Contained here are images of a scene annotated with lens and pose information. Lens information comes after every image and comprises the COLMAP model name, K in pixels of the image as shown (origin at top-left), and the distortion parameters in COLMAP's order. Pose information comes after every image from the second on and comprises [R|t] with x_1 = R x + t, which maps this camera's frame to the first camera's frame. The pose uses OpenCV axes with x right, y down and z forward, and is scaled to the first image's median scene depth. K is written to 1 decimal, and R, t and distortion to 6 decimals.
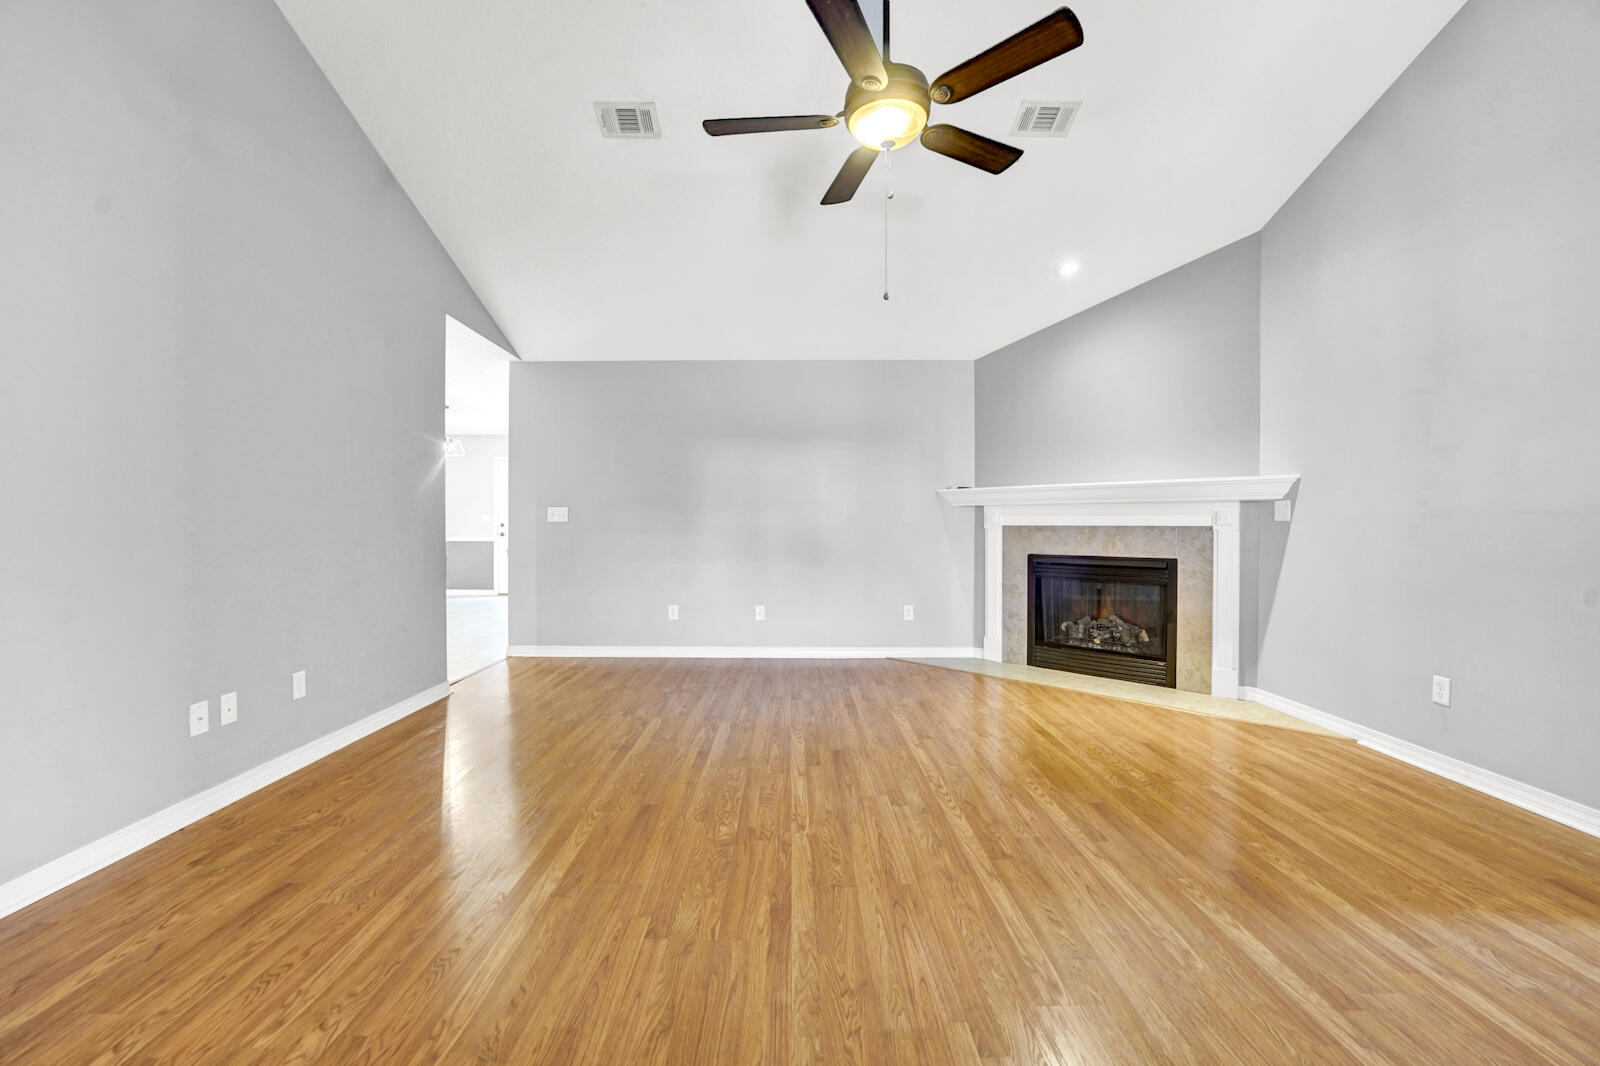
lens RADIAL K [[659.5, 0, 791.4], [0, 659.5, 530.8], [0, 0, 1]] dist [-0.023935, 0.000236]
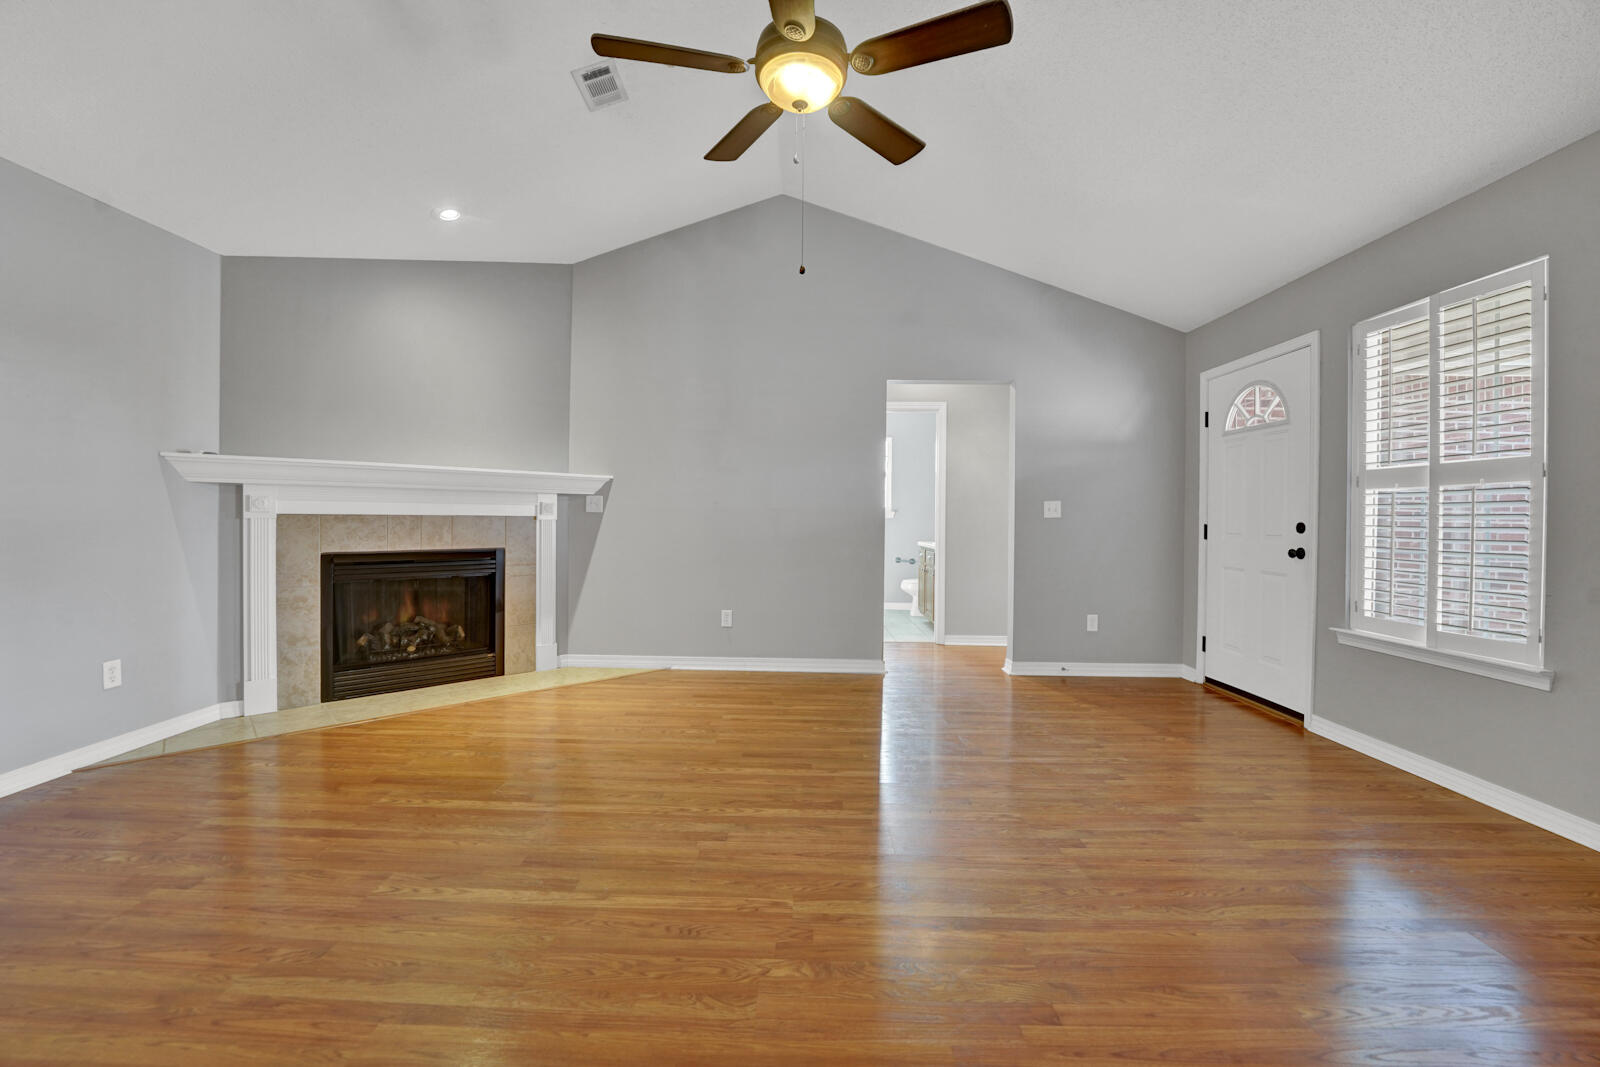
lens RADIAL K [[644.7, 0, 796.7], [0, 644.7, 538.9], [0, 0, 1]] dist [-0.022846, 0.000044]
pose [[0.013980, -0.034660, 0.999301, -0.406436], [-0.000893, 0.999398, 0.034675, -0.006789], [-0.999902, -0.001377, 0.013941, 0.534781]]
